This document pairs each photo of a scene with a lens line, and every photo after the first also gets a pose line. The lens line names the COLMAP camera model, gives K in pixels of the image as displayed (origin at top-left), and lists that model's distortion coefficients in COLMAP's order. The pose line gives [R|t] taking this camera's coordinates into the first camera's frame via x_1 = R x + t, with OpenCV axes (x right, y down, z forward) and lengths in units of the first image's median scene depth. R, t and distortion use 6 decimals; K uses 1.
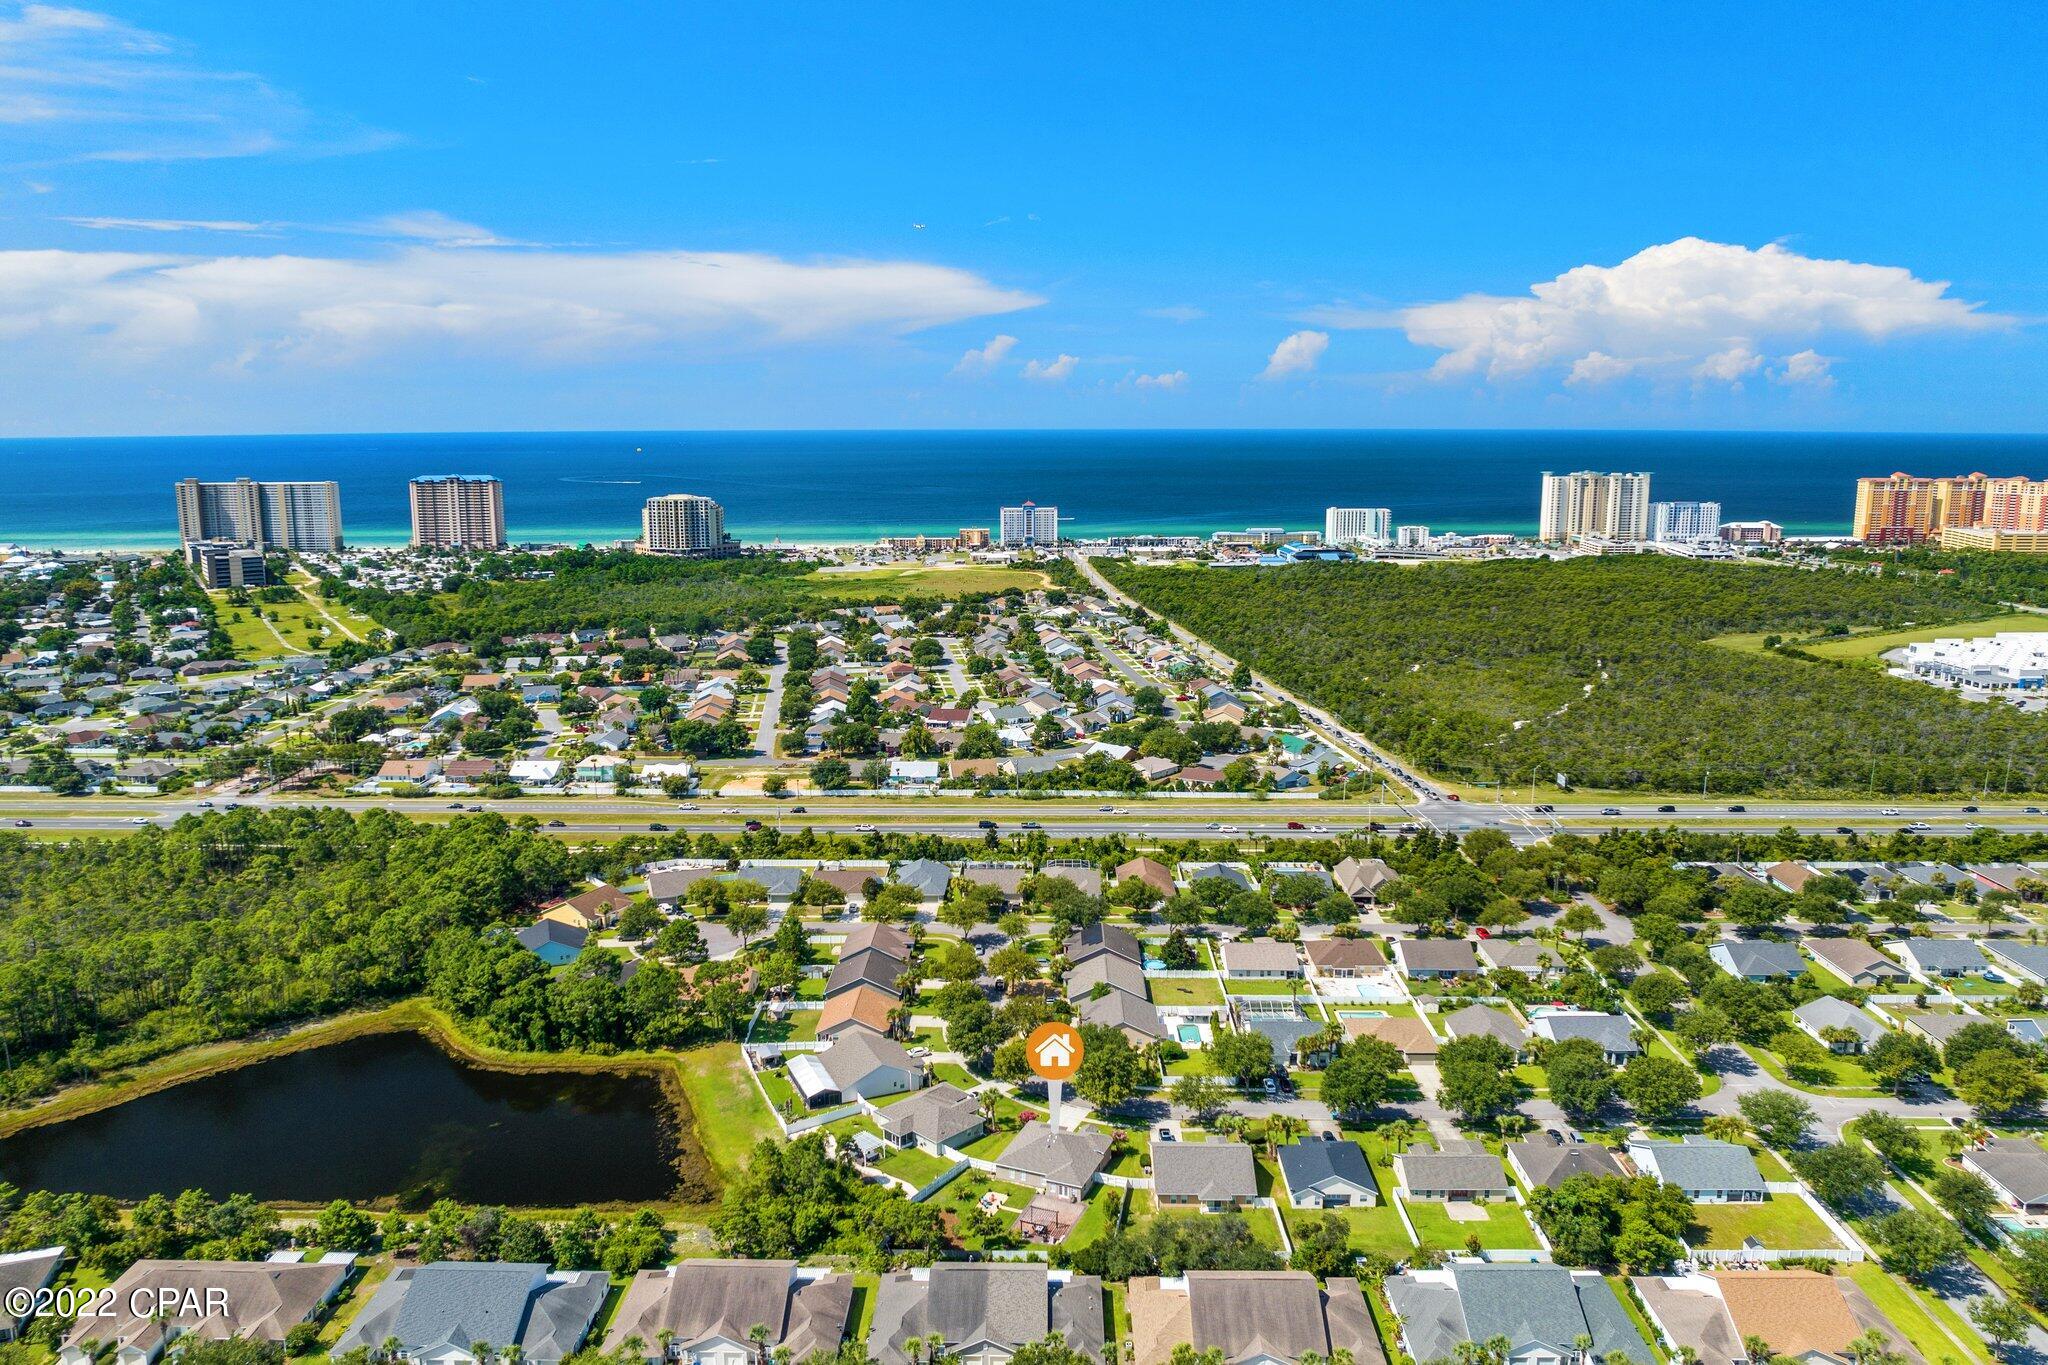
lens RADIAL K [[1484.7, 0, 1086.3], [0, 1484.7, 682.3], [0, 0, 1]] dist [-0.025498, -0.005098]
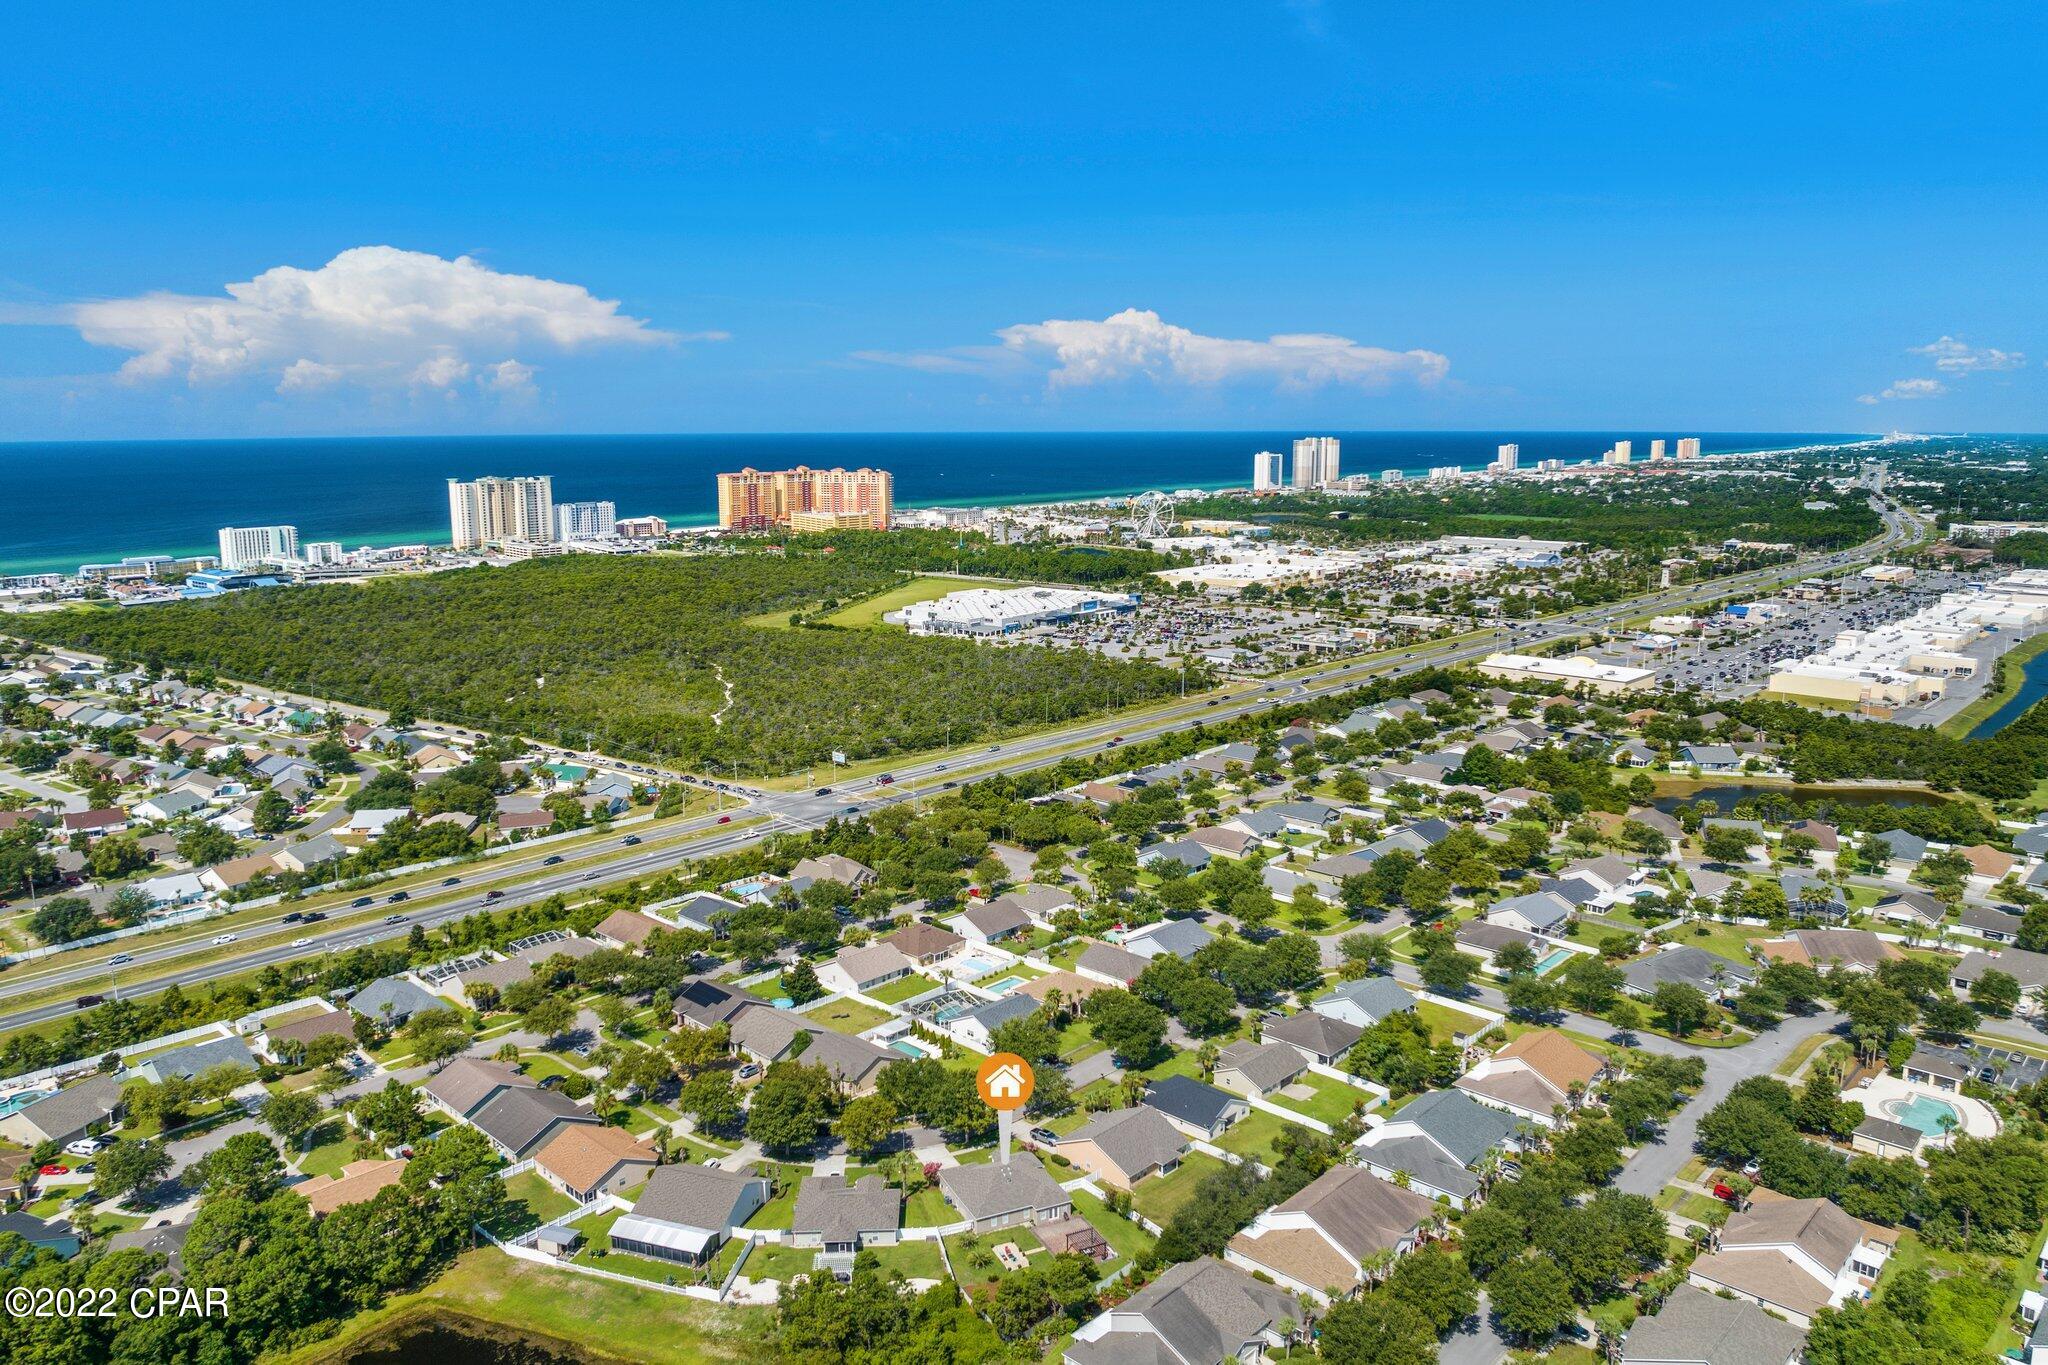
lens RADIAL K [[1450.4, 0, 1079.6], [0, 1450.4, 686.4], [0, 0, 1]] dist [-0.033870, -0.000194]
pose [[0.670738, -0.135595, 0.729195, -0.299657], [0.133730, 0.989143, 0.060924, -0.023626], [-0.729539, 0.056651, 0.681589, 0.152953]]
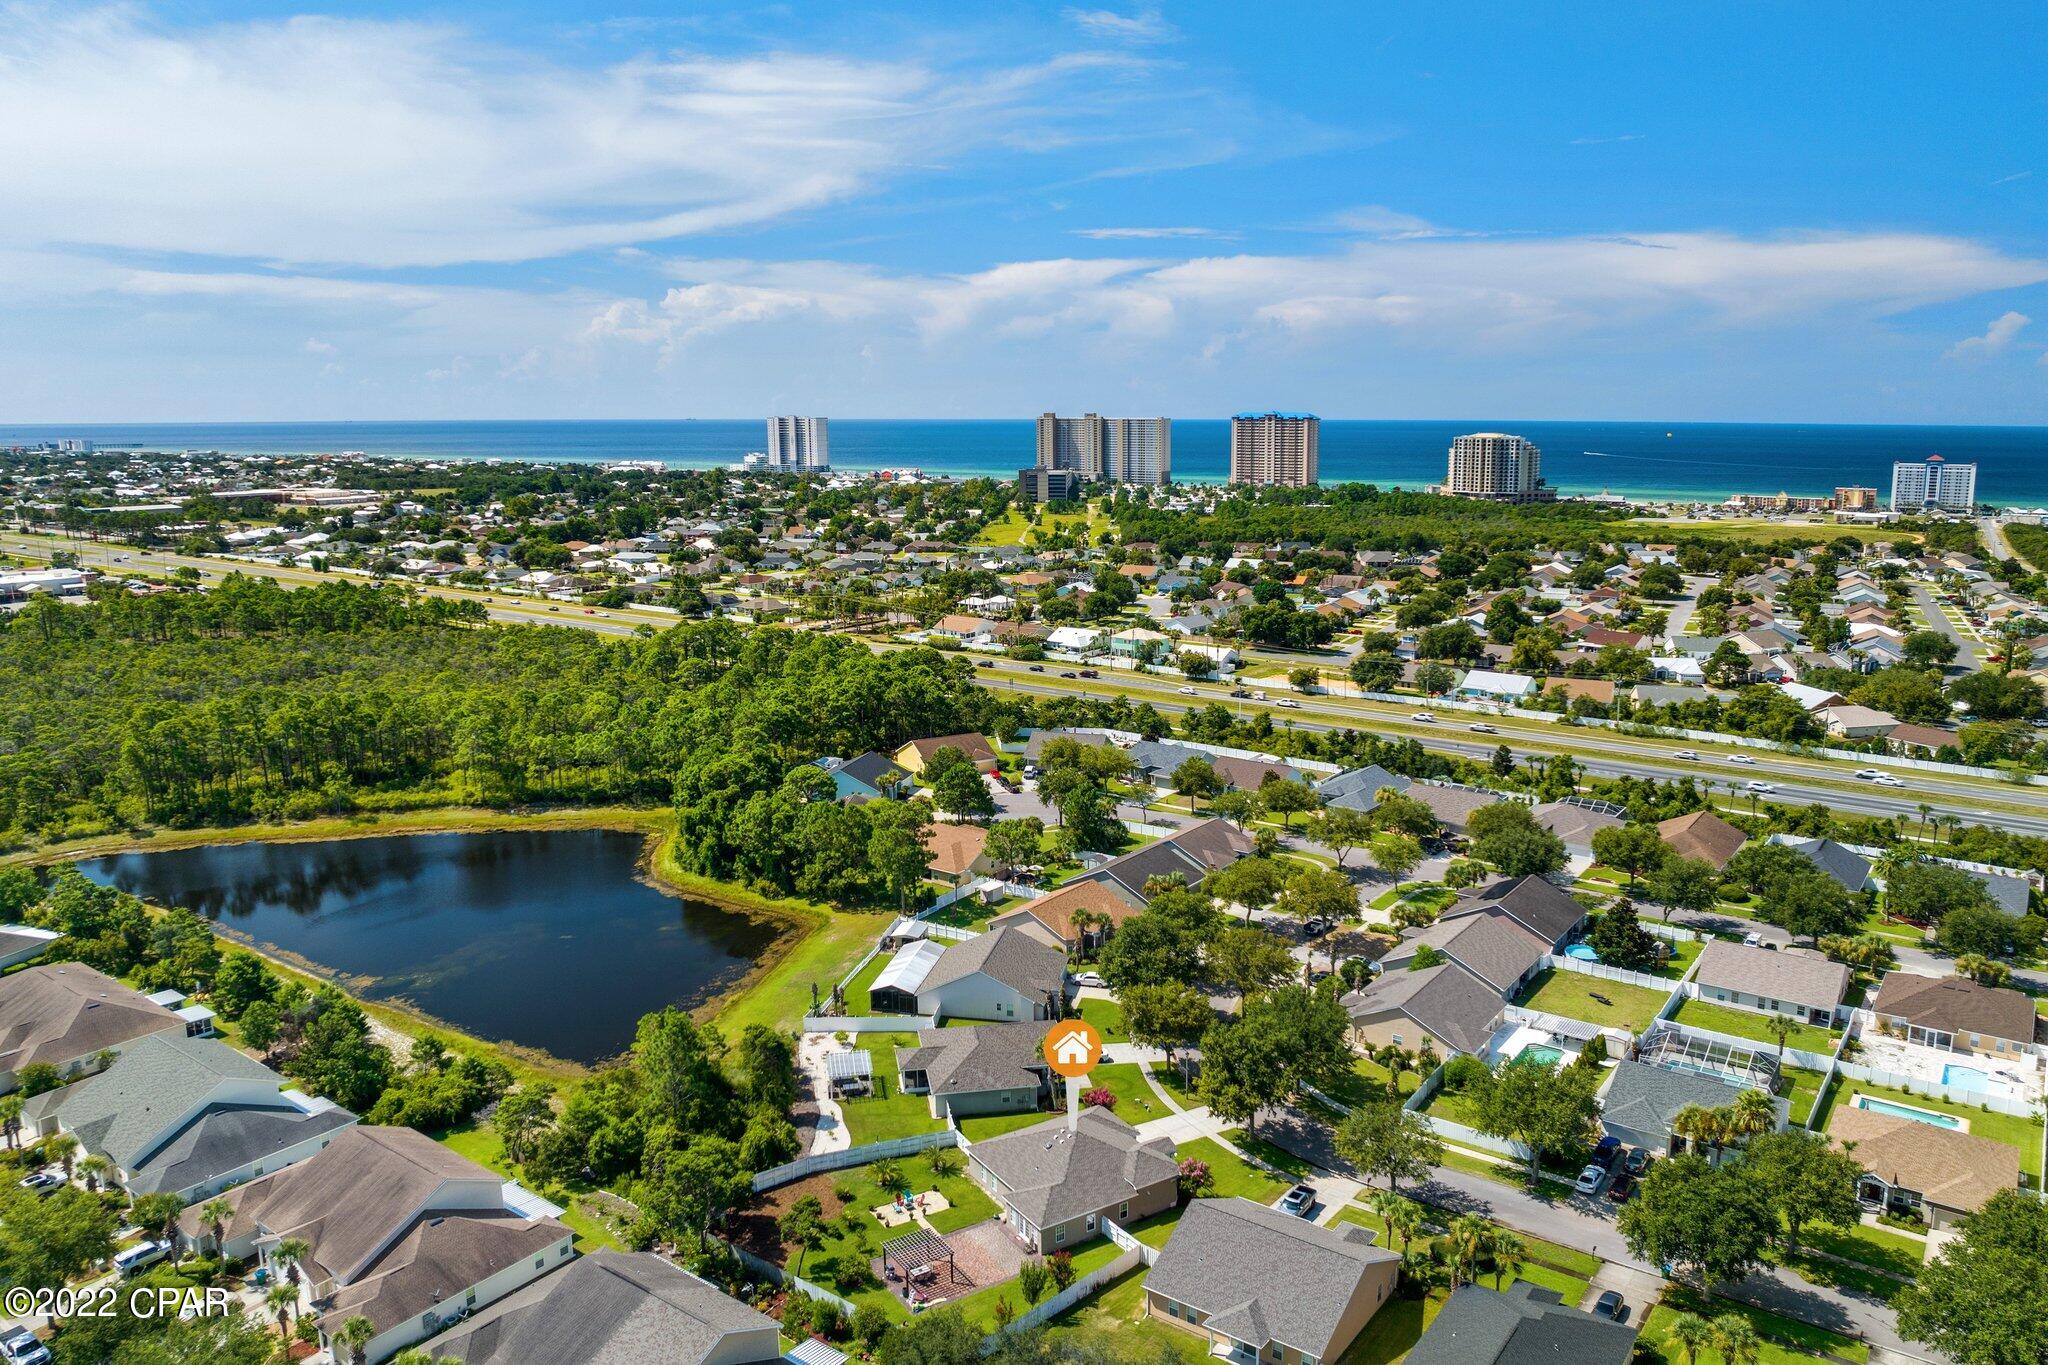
lens RADIAL K [[1484.7, 0, 1086.3], [0, 1484.7, 682.3], [0, 0, 1]] dist [-0.025498, -0.005098]
pose [[0.809892, 0.100800, -0.577853, 0.139488], [-0.106225, 0.994040, 0.024519, 0.058127], [0.576881, 0.041525, 0.815772, 0.256151]]
